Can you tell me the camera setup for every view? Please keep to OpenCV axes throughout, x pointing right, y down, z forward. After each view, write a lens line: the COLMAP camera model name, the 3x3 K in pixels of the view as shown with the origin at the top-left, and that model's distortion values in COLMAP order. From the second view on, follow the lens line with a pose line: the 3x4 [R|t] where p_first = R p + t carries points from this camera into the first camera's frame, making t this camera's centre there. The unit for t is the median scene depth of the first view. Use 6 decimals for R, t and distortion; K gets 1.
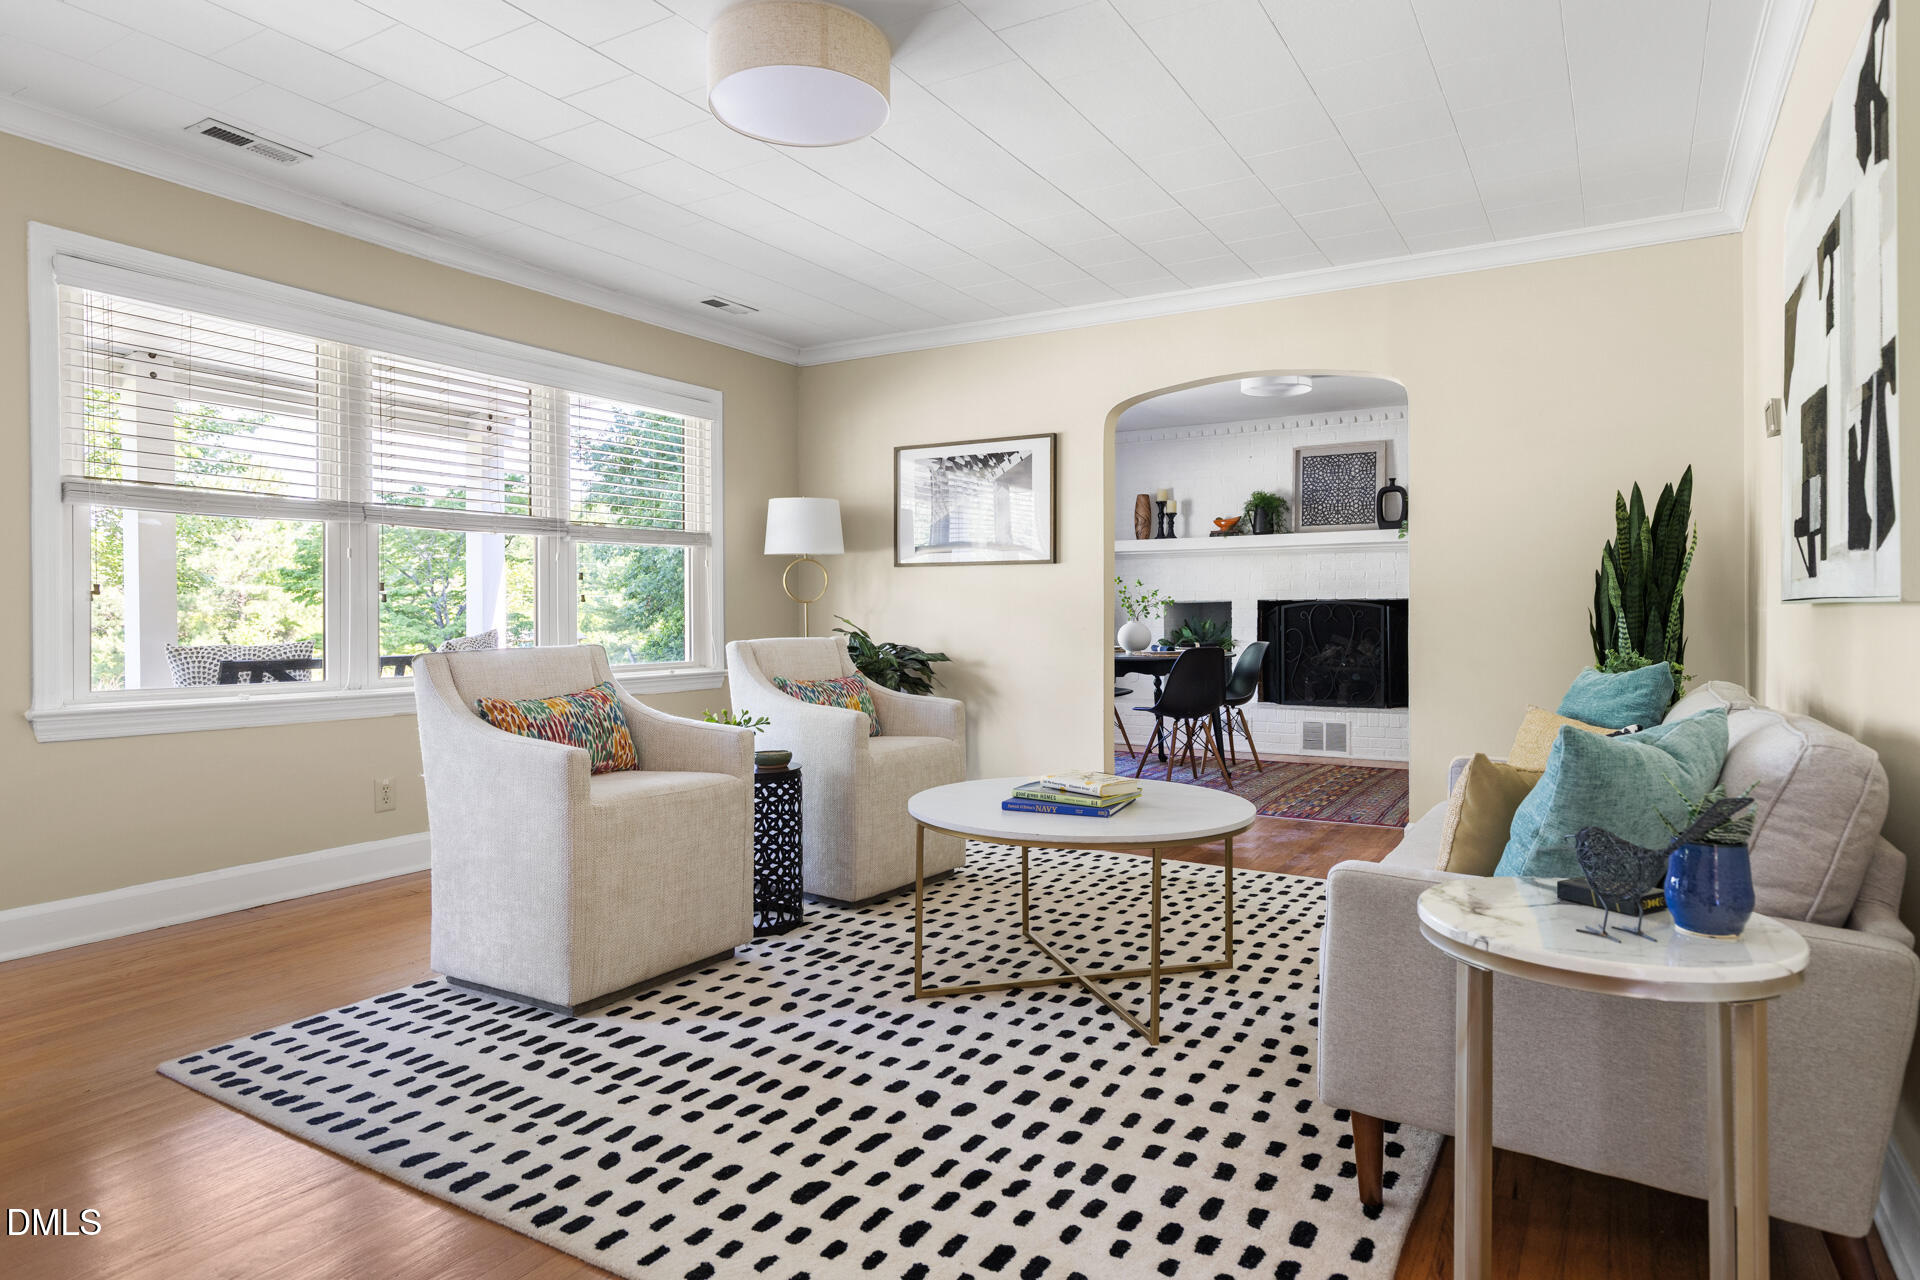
lens RADIAL K [[1107.3, 0, 957.3], [0, 1107.3, 631.4], [0, 0, 1]] dist [0.001138, 0.000554]
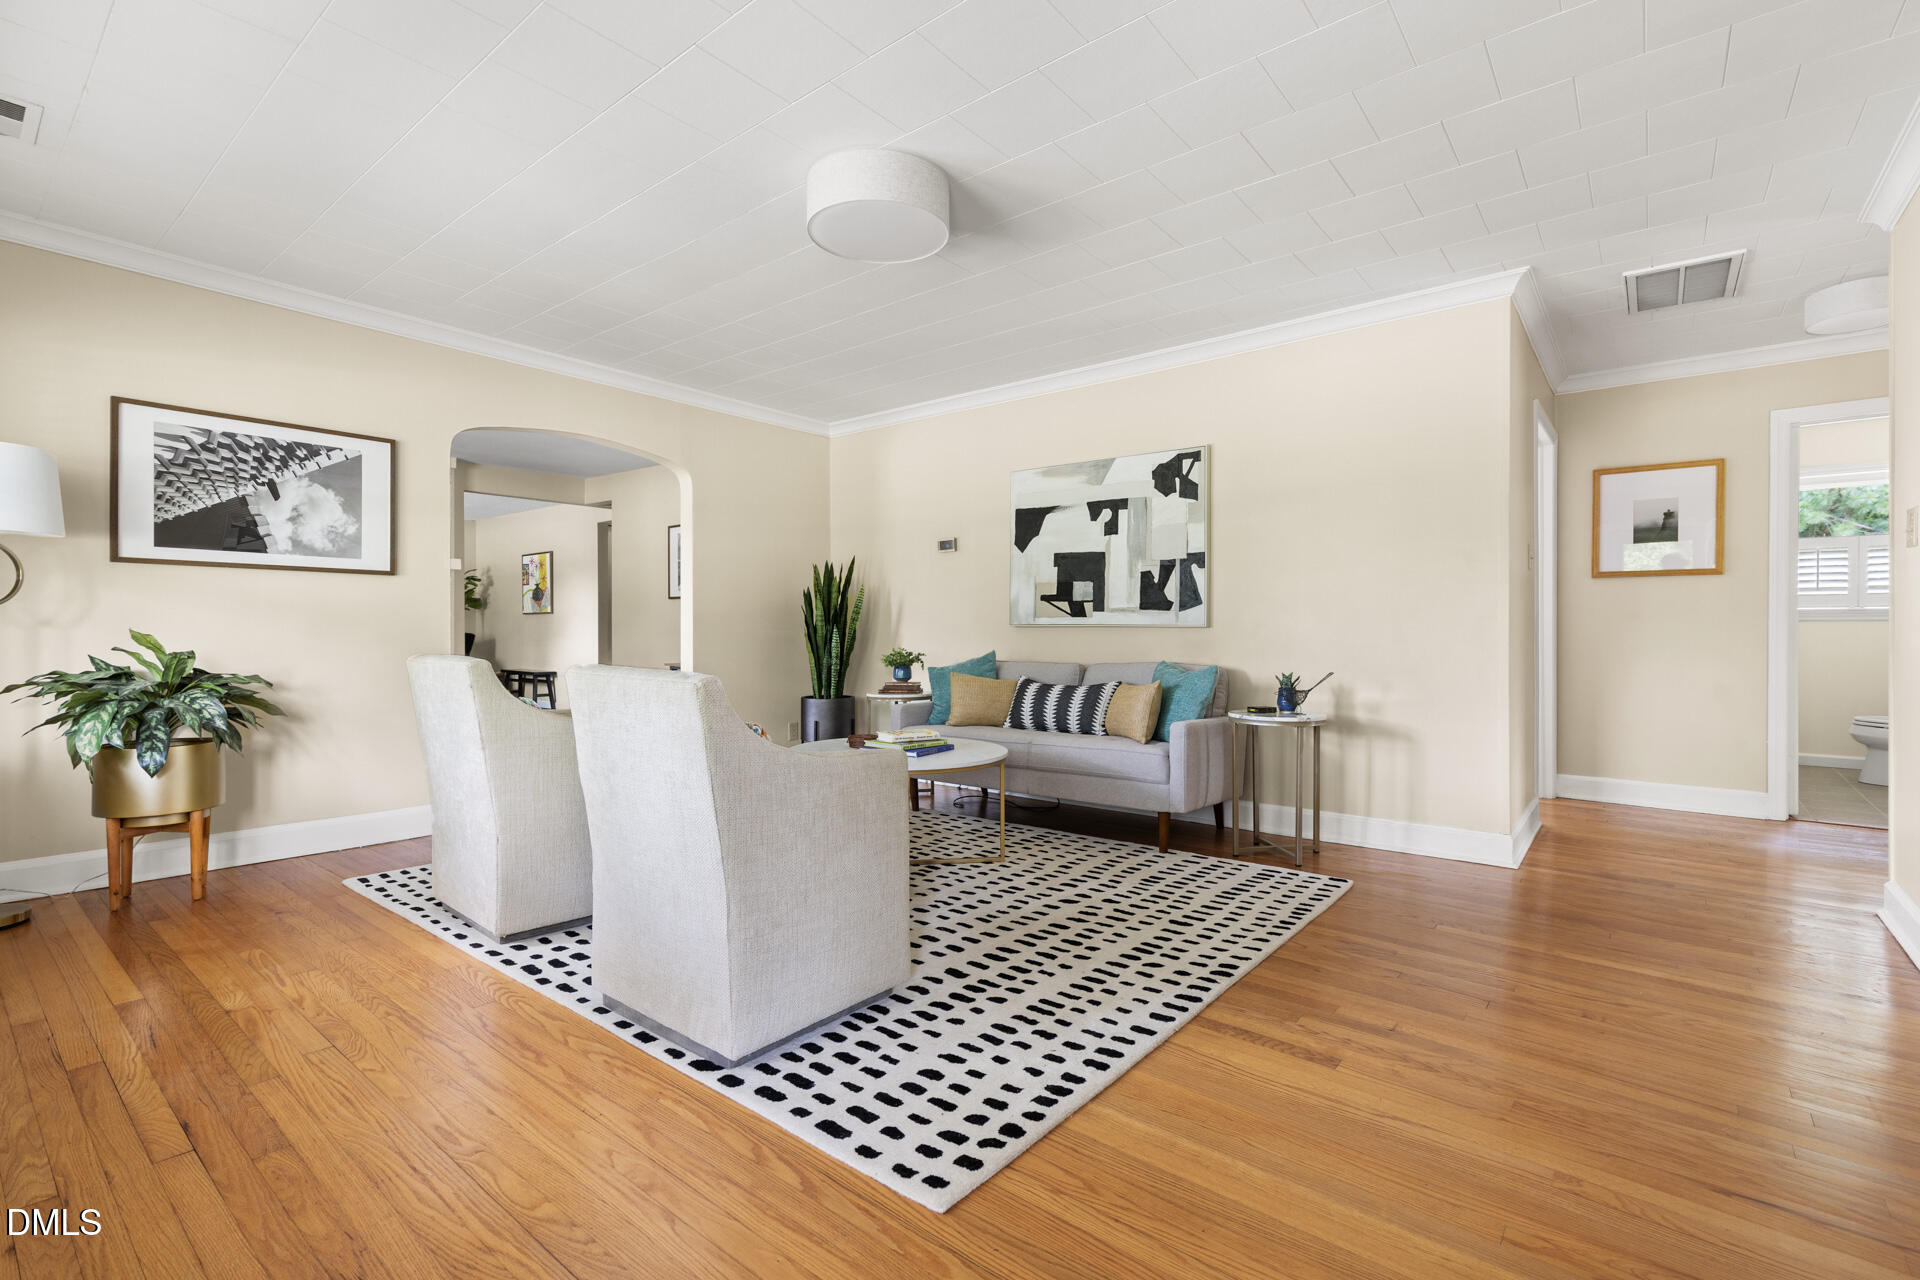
lens RADIAL K [[868.3, 0, 967.7], [0, 868.3, 633.4], [0, 0, 1]] dist [0.011868, -0.000007]
pose [[0.139187, -0.002426, 0.990263, -1.208022], [0.014715, 0.999892, 0.000381, -0.008094], [-0.990157, 0.014519, 0.139208, 0.814965]]
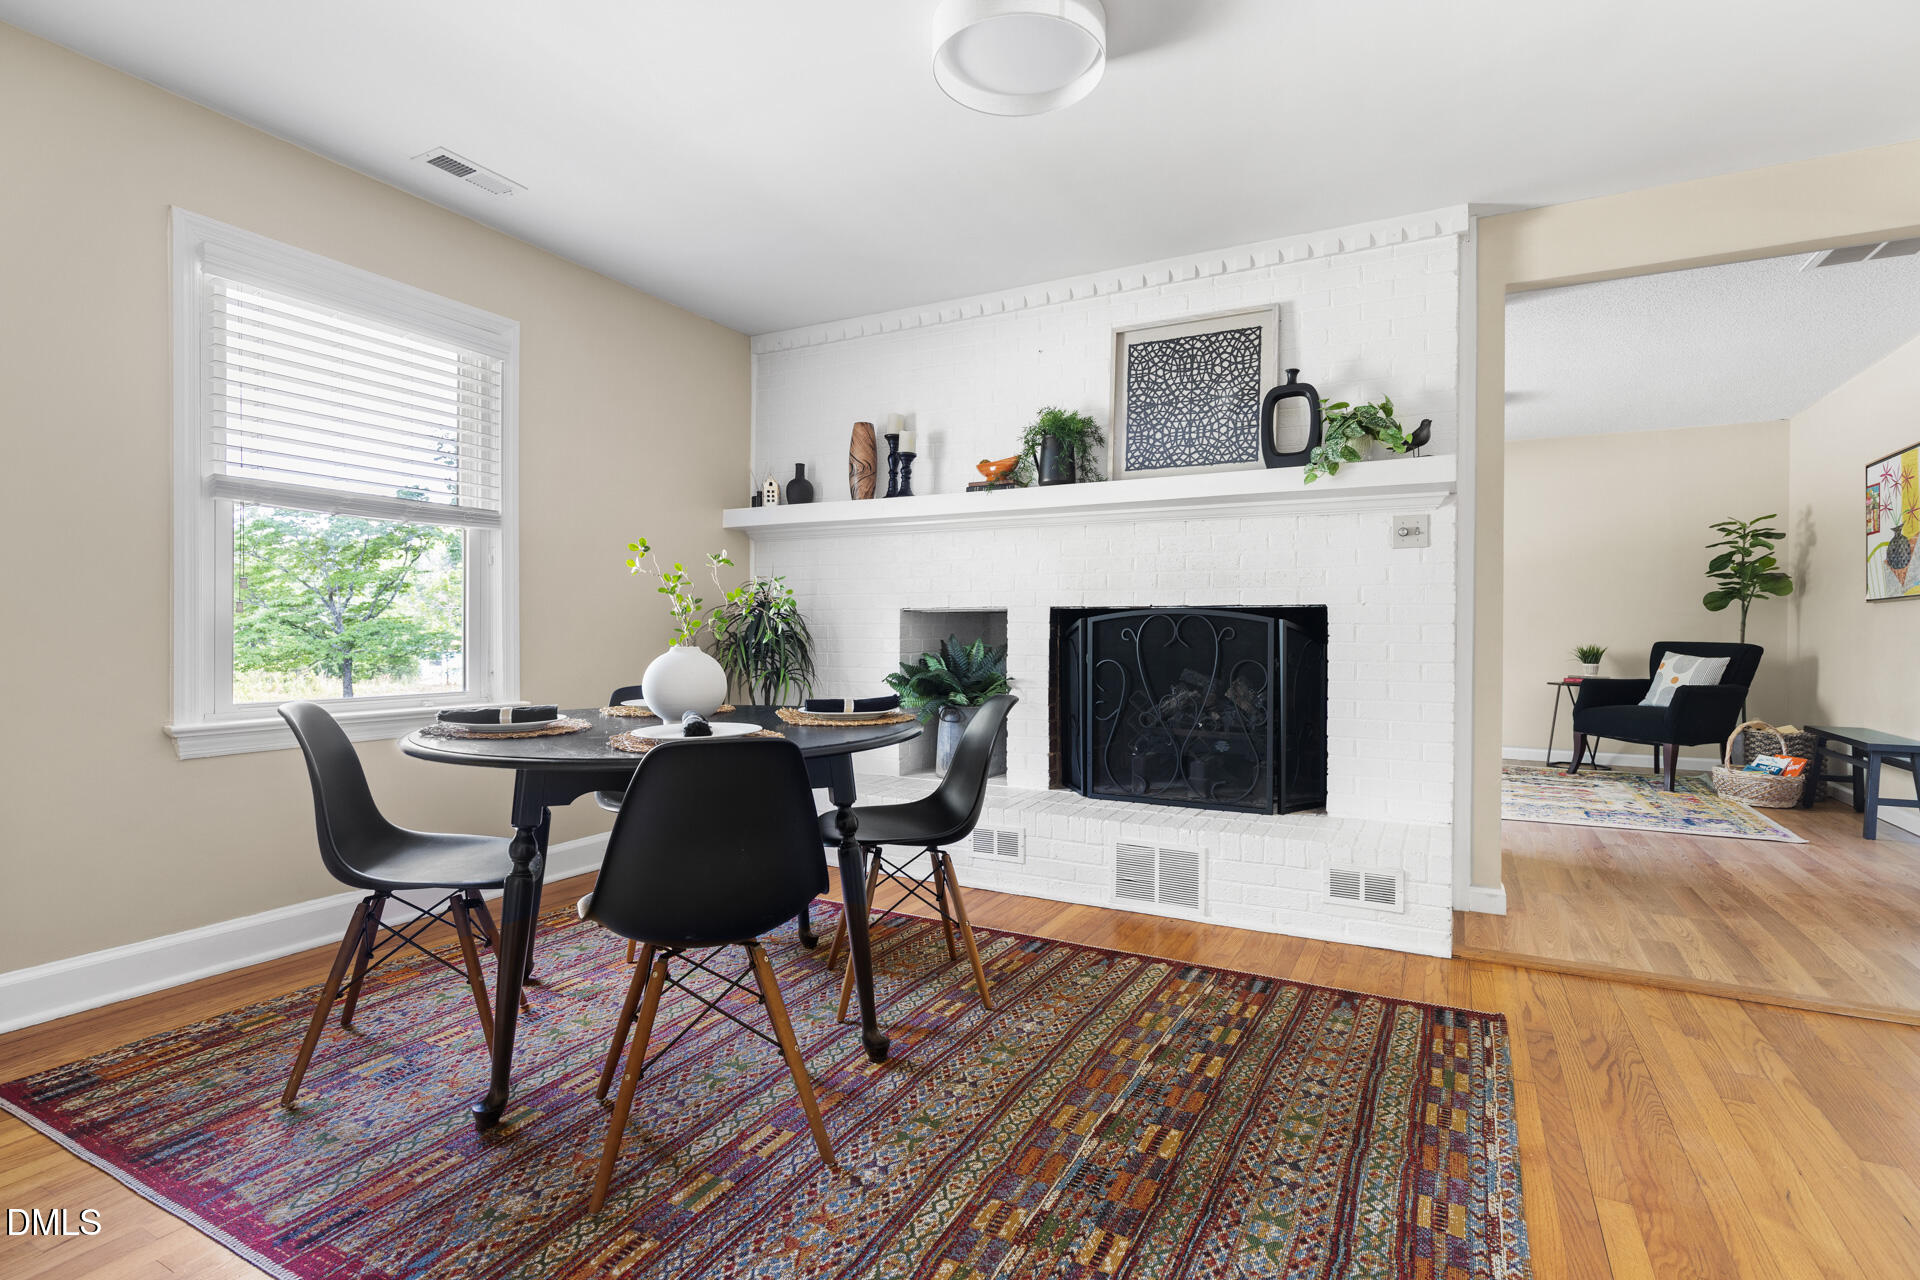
lens RADIAL K [[928.8, 0, 953.3], [0, 928.8, 643.0], [0, 0, 1]] dist [0.000830, -0.000435]
pose [[0.998877, 0.008194, 0.046661, 0.624194], [-0.008087, 0.999964, -0.002485, -0.025539], [-0.046680, 0.002105, 0.998908, 1.661411]]
